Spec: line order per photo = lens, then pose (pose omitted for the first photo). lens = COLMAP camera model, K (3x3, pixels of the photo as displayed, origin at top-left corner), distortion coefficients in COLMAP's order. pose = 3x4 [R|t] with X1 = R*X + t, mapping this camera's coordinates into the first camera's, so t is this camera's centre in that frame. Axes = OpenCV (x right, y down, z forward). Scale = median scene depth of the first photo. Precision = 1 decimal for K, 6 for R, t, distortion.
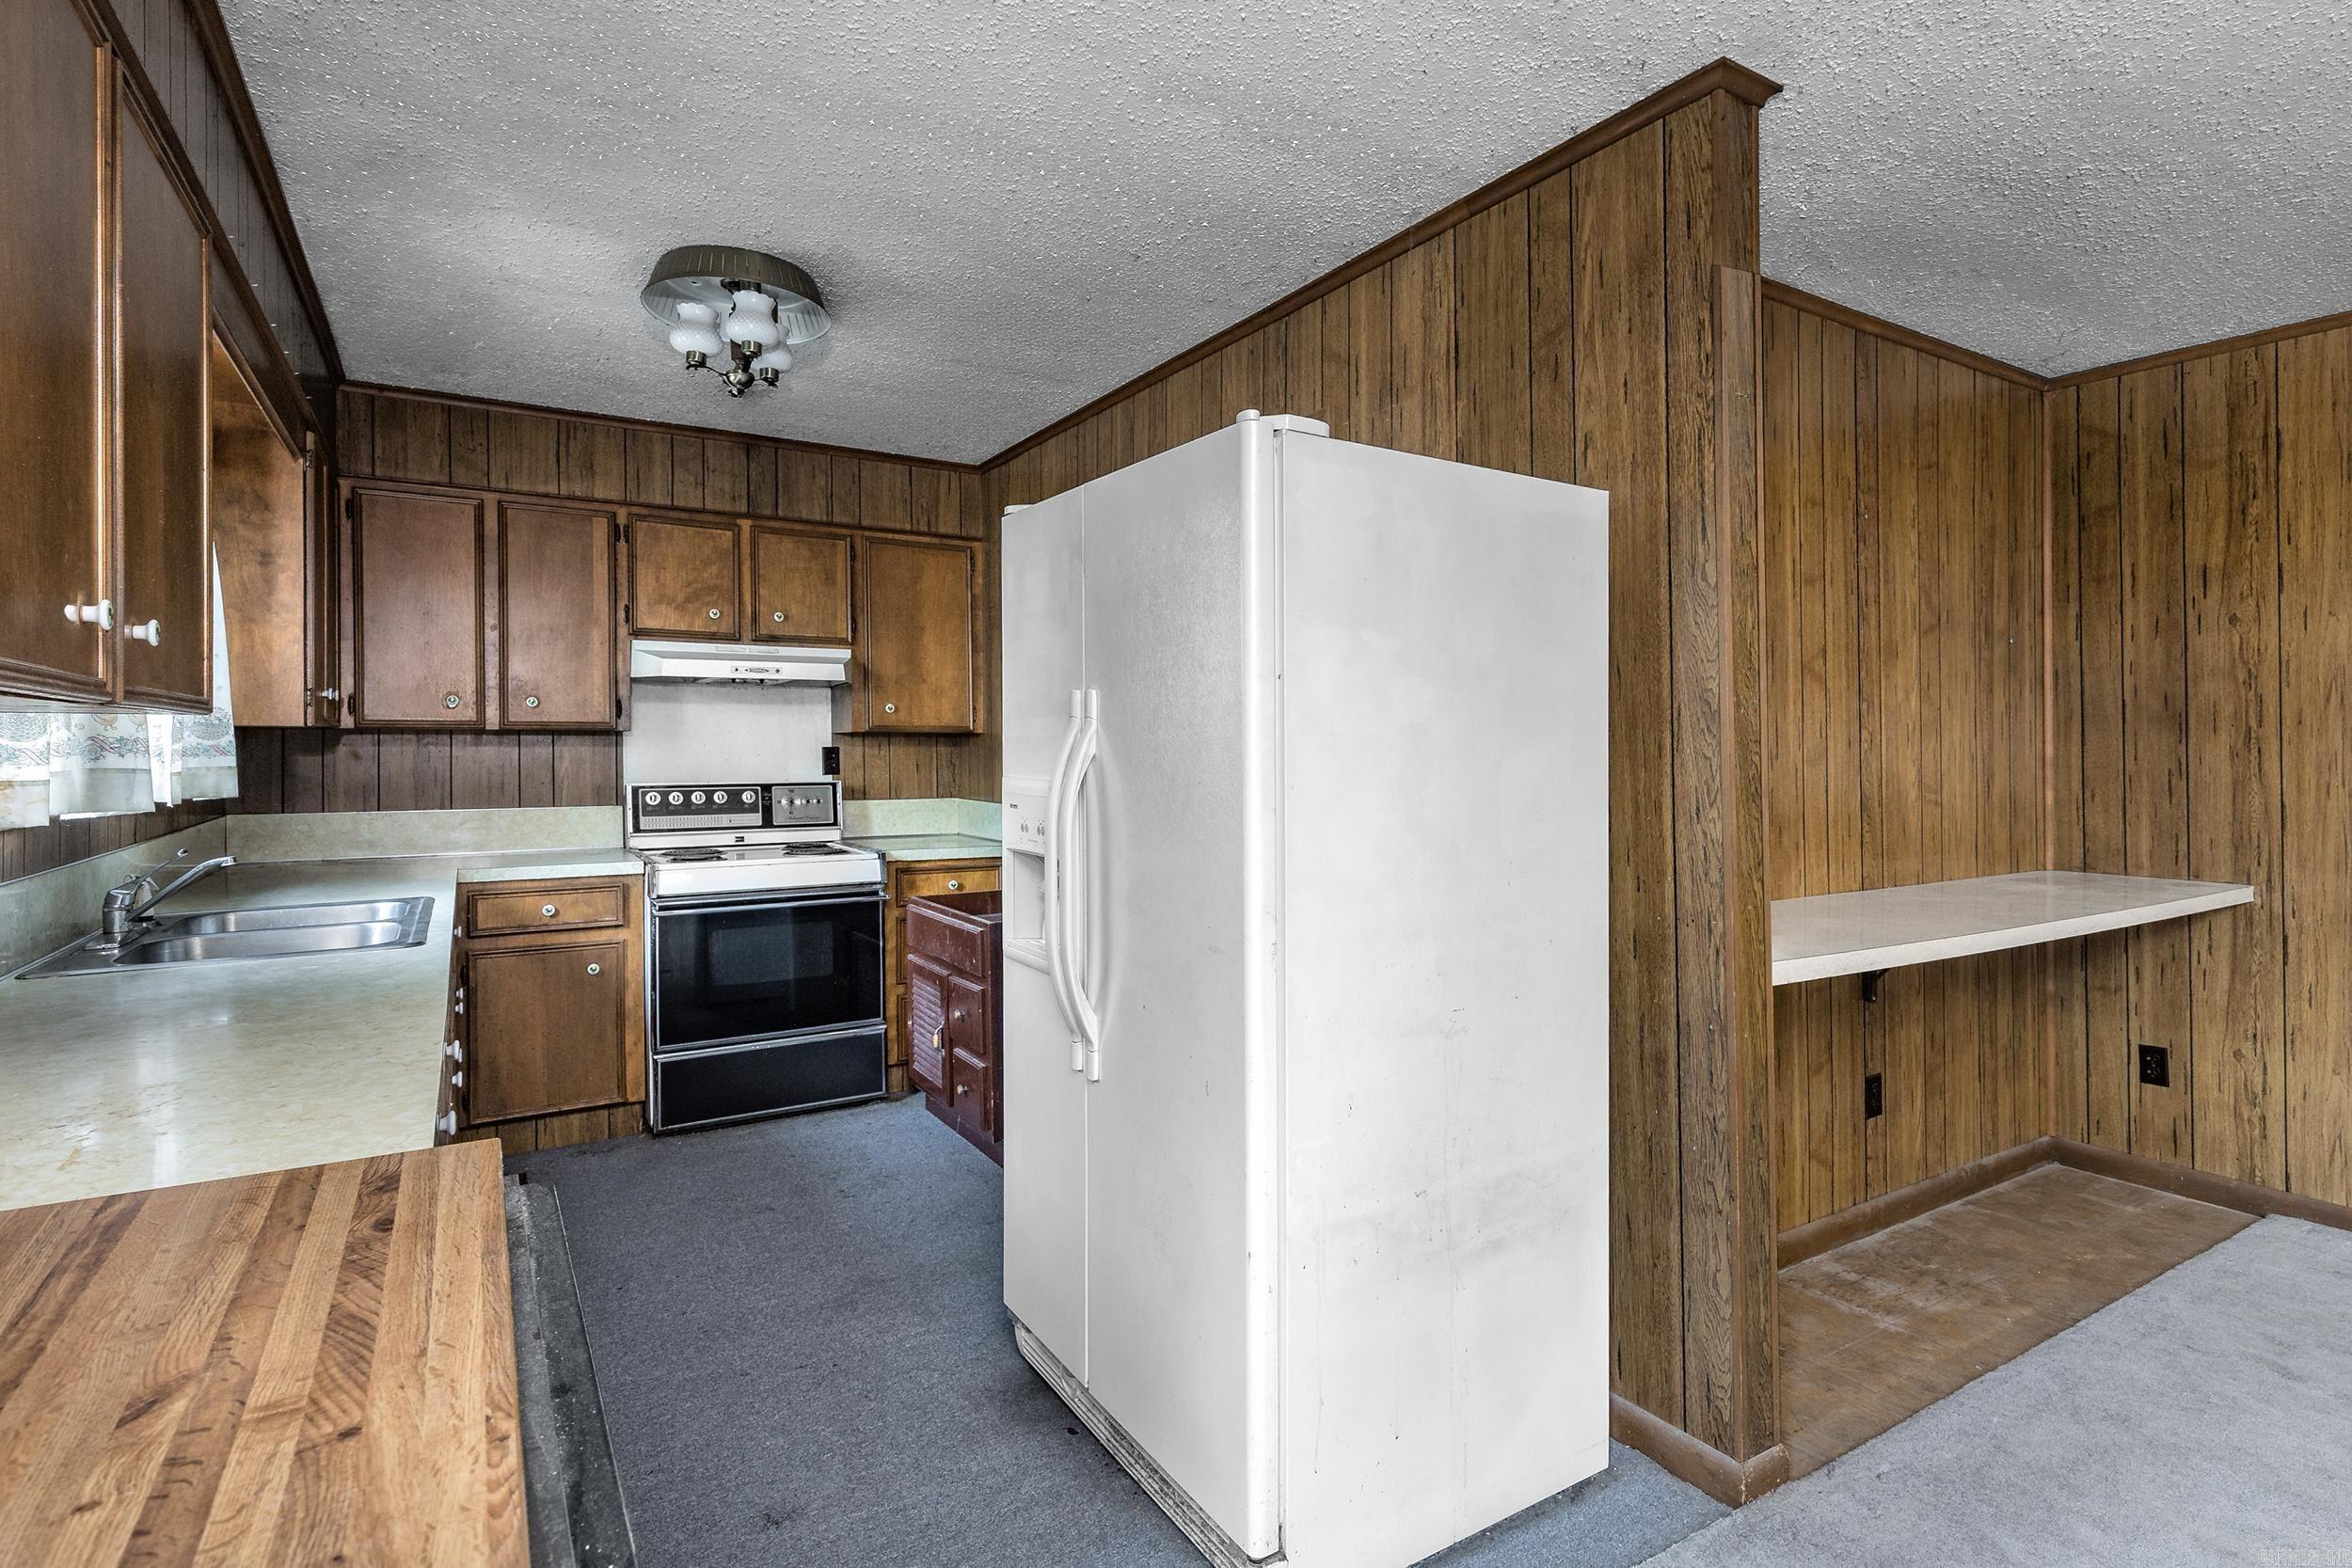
lens RADIAL K [[1169.4, 0, 1273.9], [0, 1169.4, 760.9], [0, 0, 1]] dist [-0.004851, 0.001811]
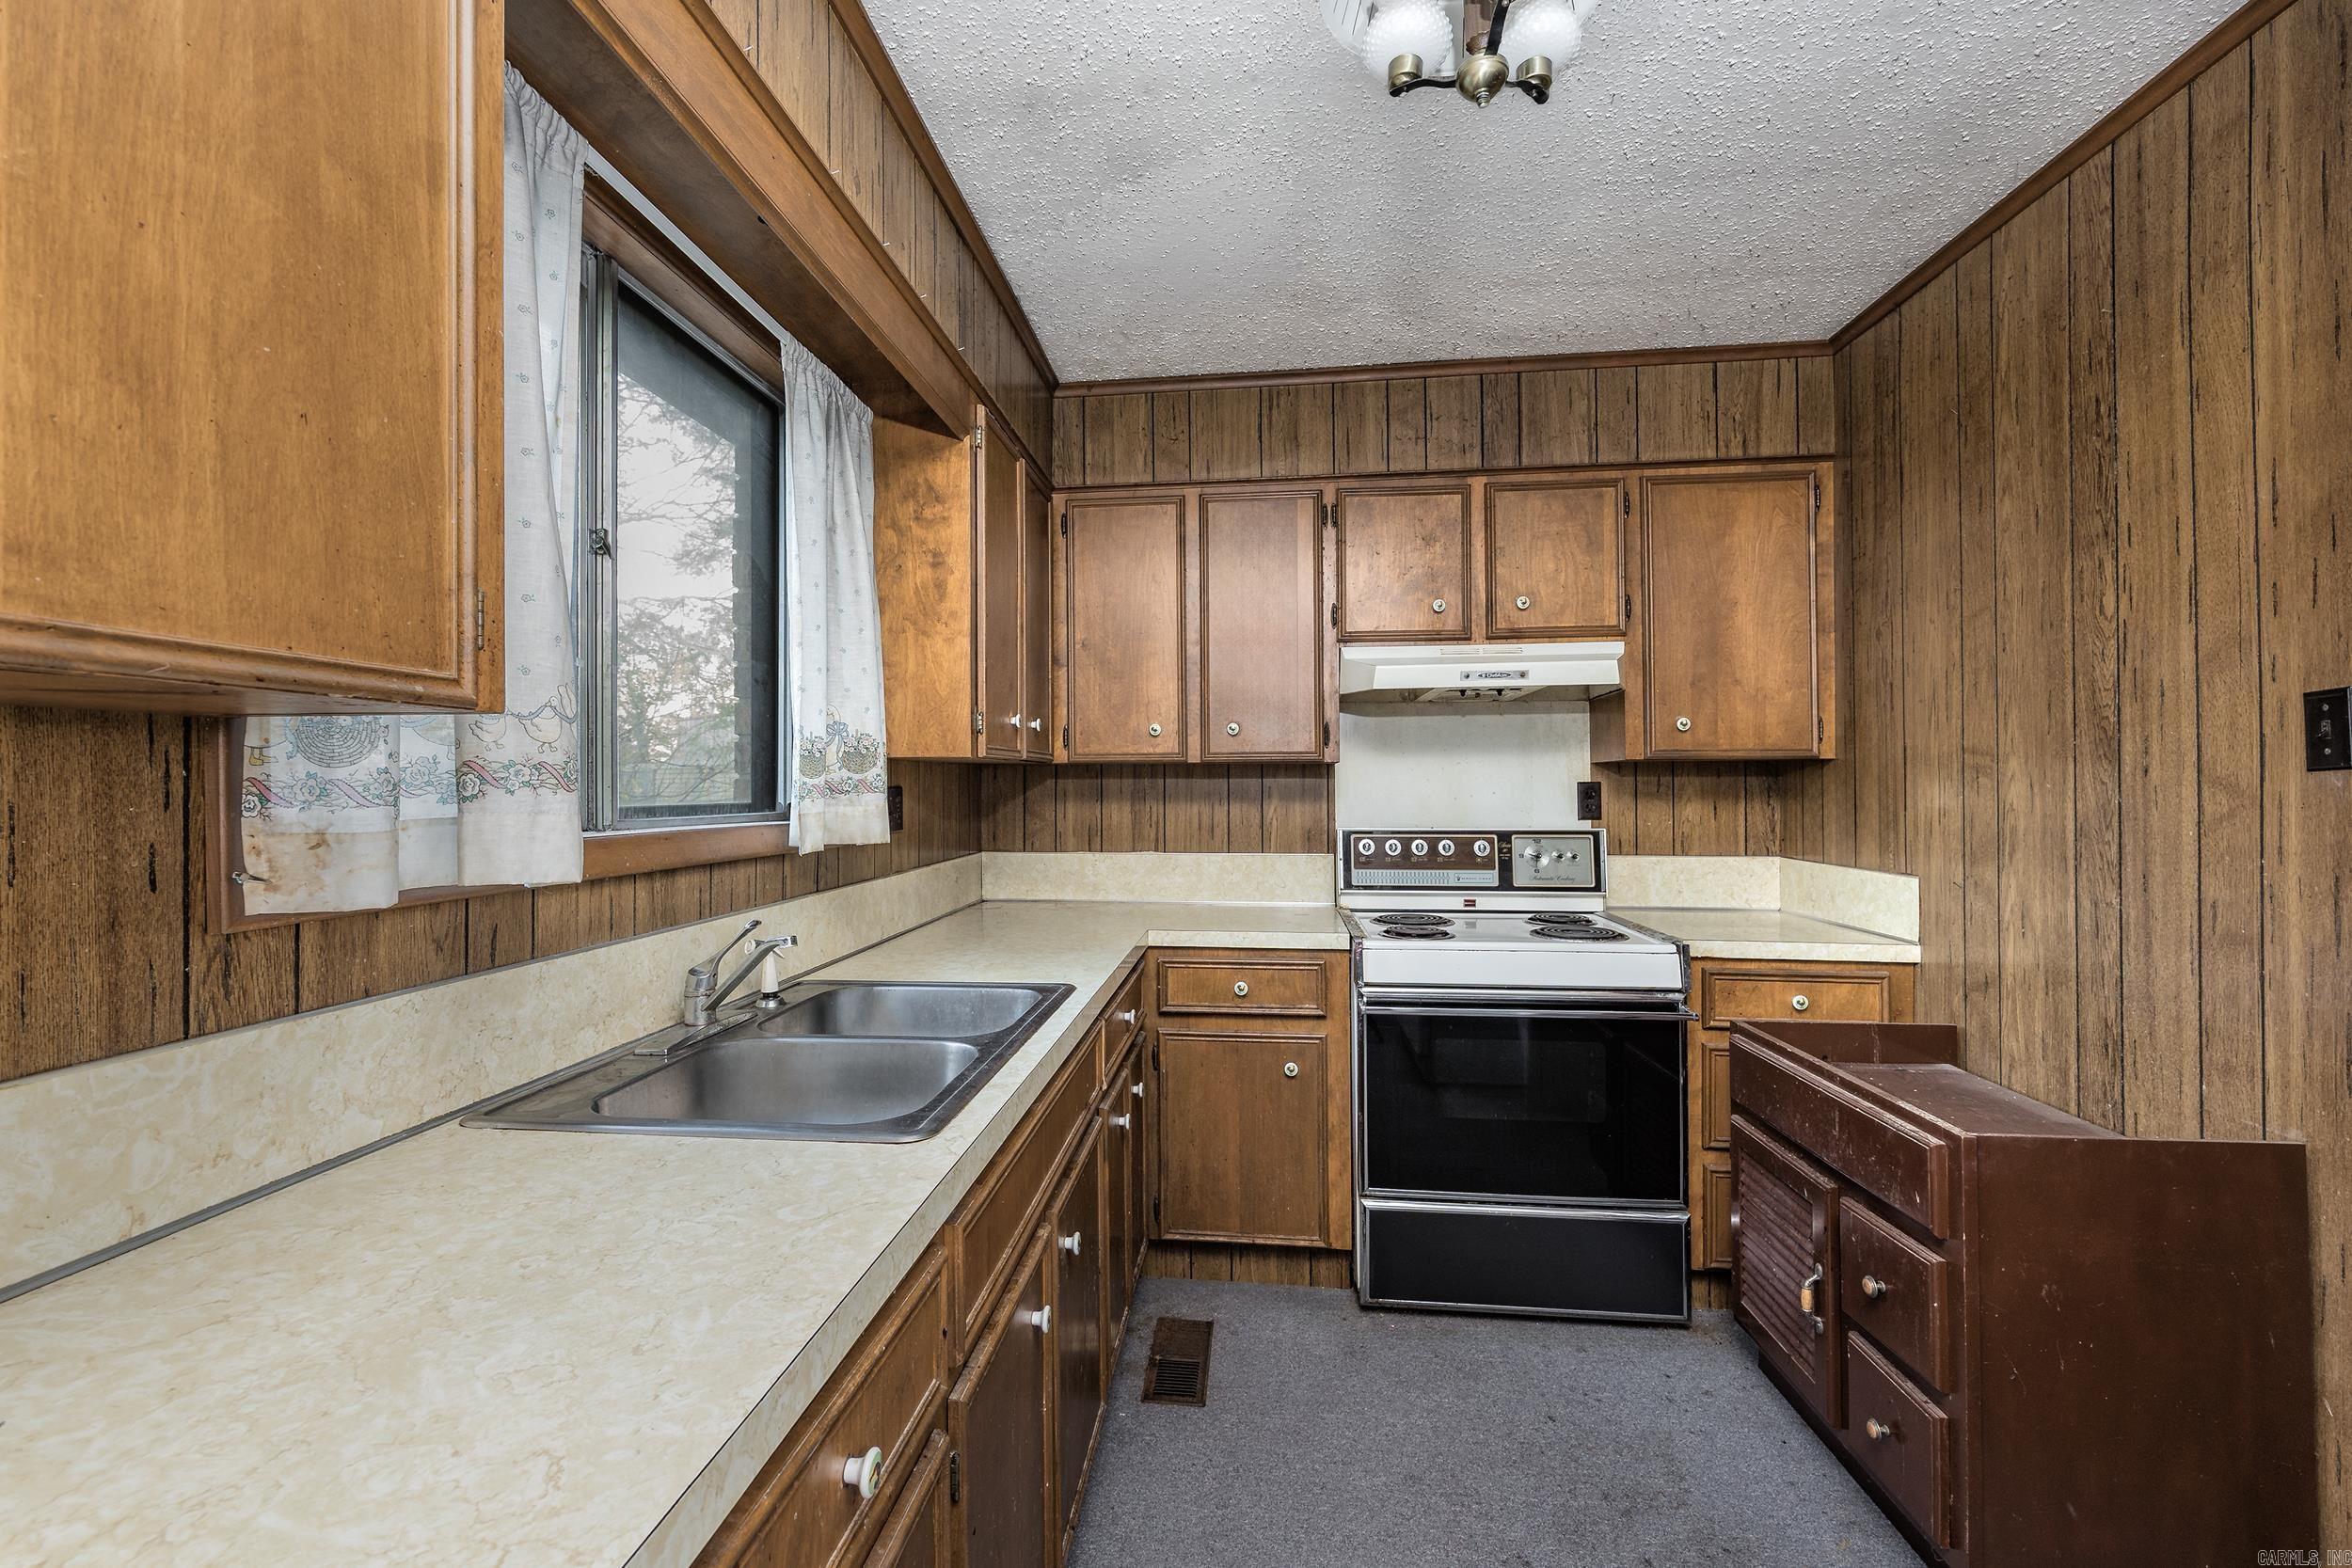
lens RADIAL K [[1016.1, 0, 1126.7], [0, 1016.1, 794.1], [0, 0, 1]] dist [0.002601, 0.000805]
pose [[0.736418, -0.001587, -0.676525, -0.213139], [-0.002492, 0.999984, -0.005058, -0.000376], [0.676522, 0.005411, 0.736402, 0.442307]]
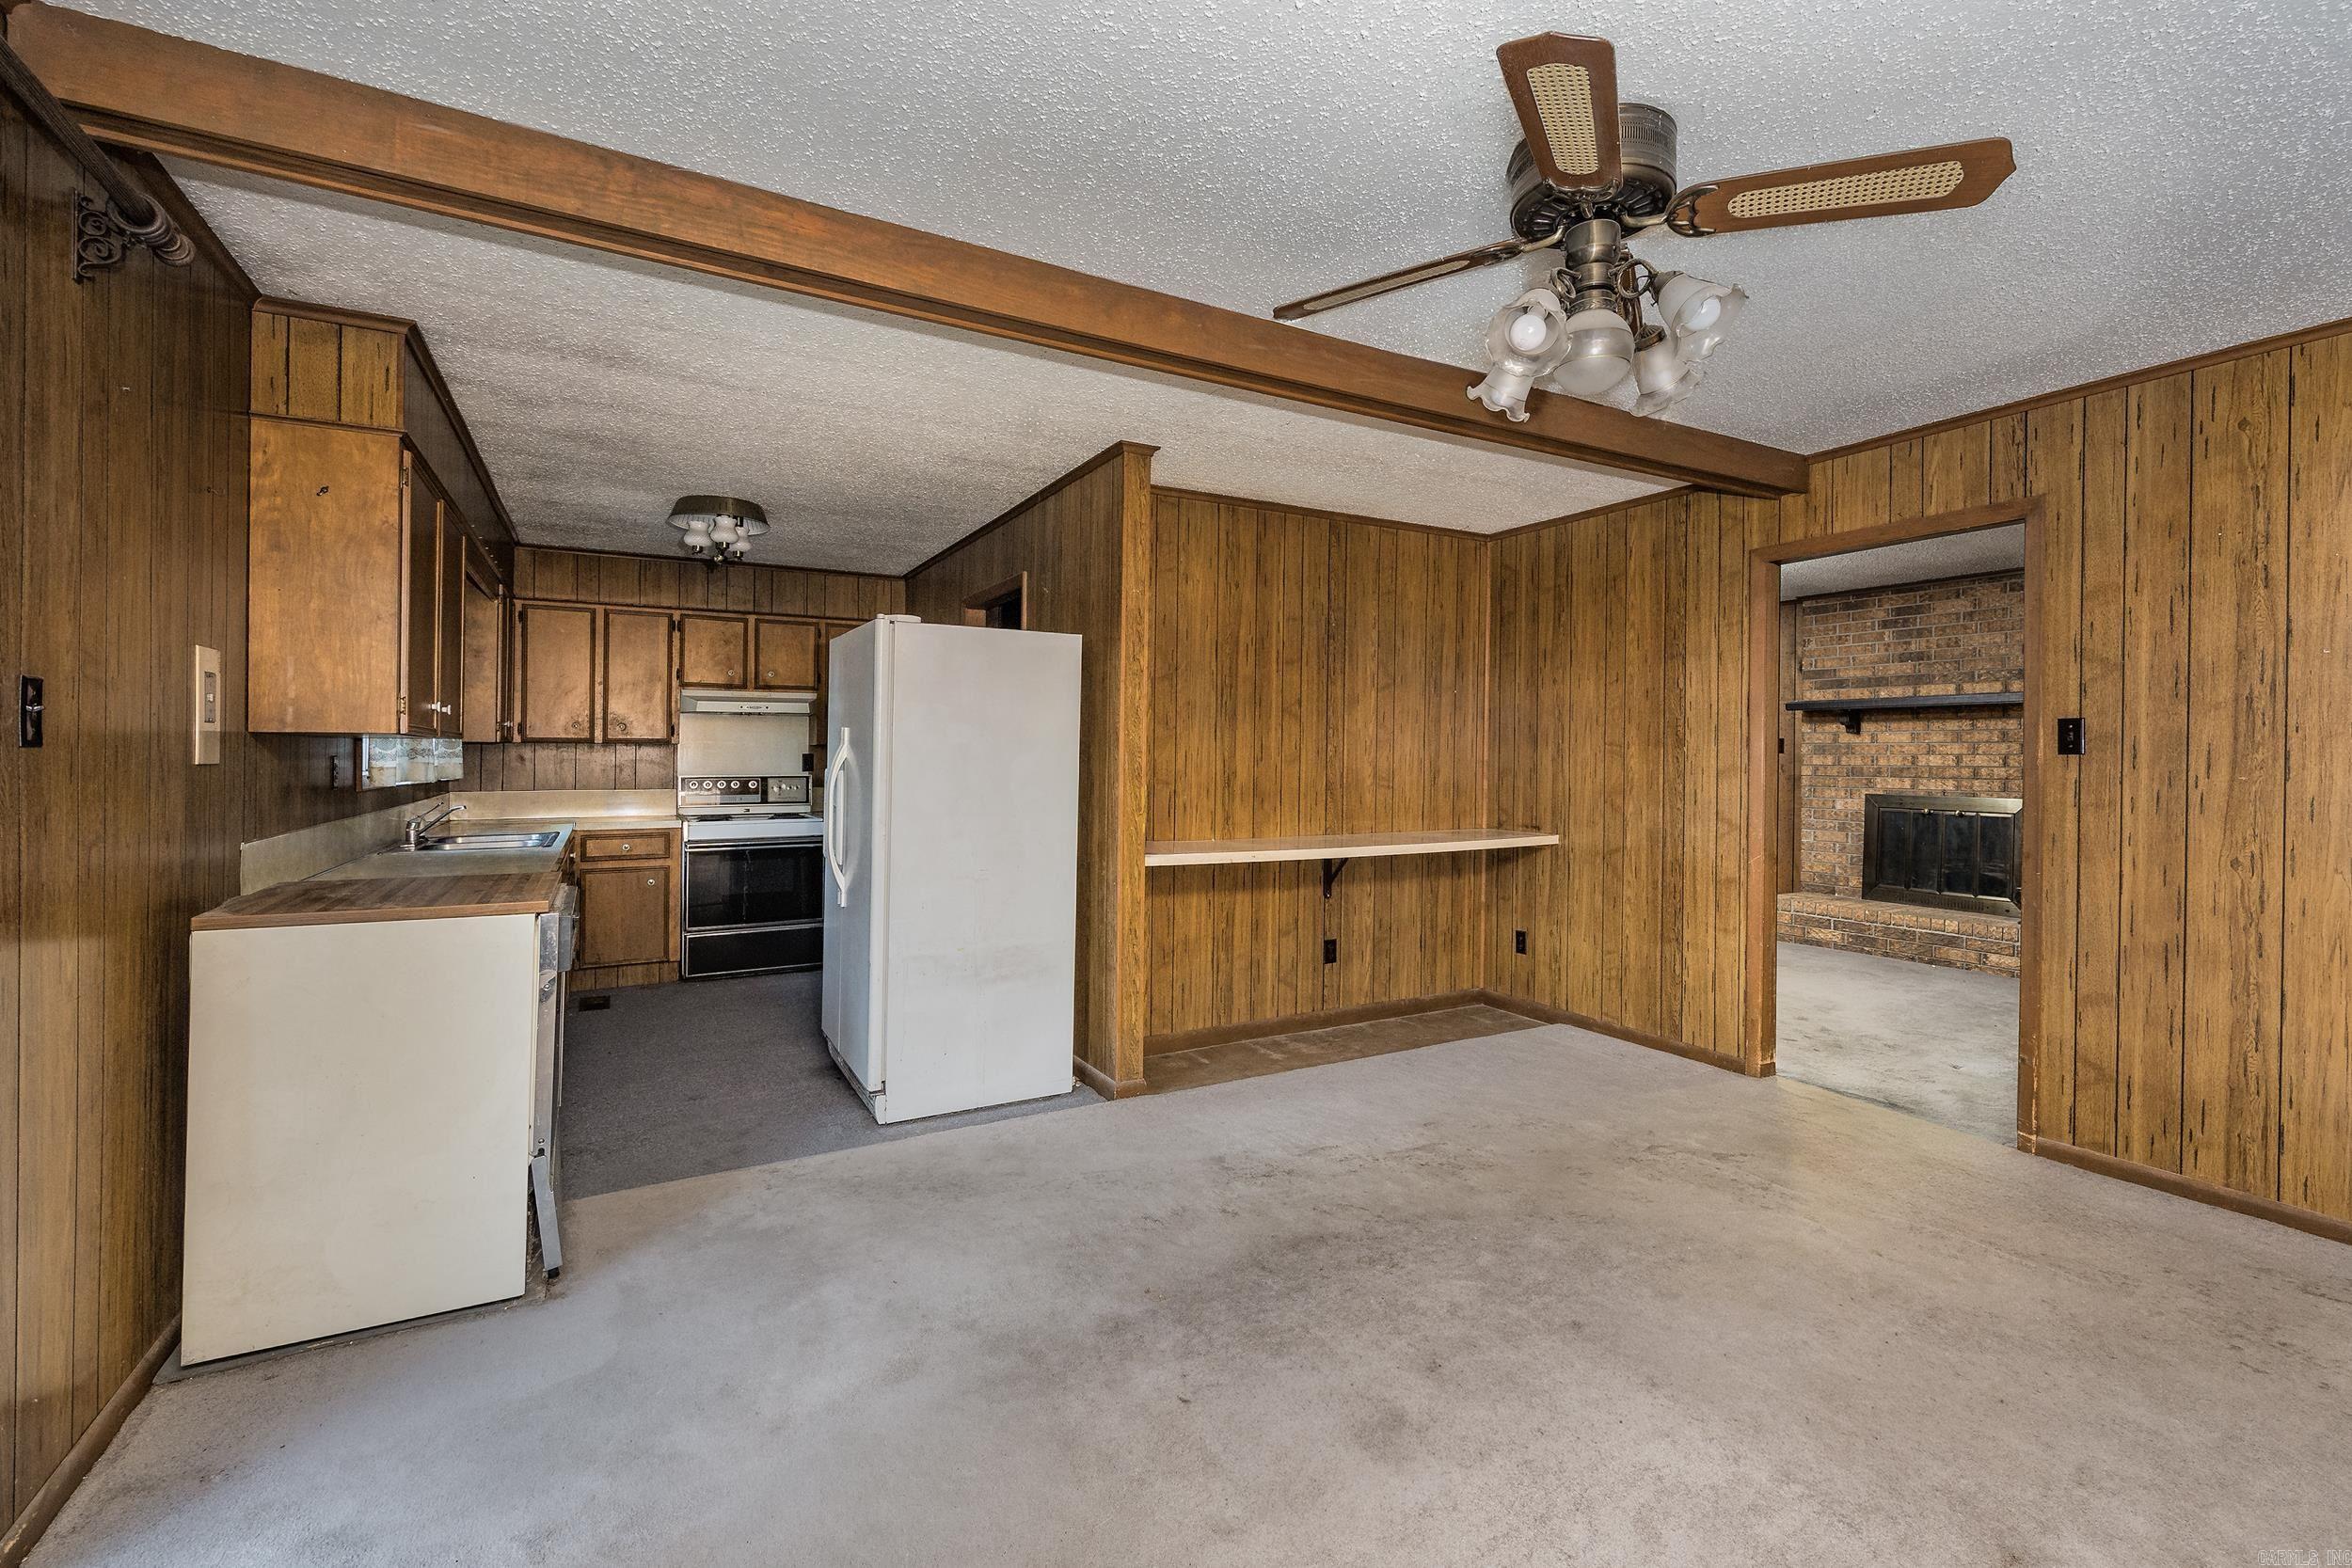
lens RADIAL K [[1016.1, 0, 1207.8], [0, 1016.1, 747.7], [0, 0, 1]] dist [0.002601, 0.000805]
pose [[0.997200, 0.001510, -0.074771, 0.346844], [-0.002984, 0.999803, -0.019618, 0.006687], [0.074727, 0.019786, 0.997008, -0.437478]]
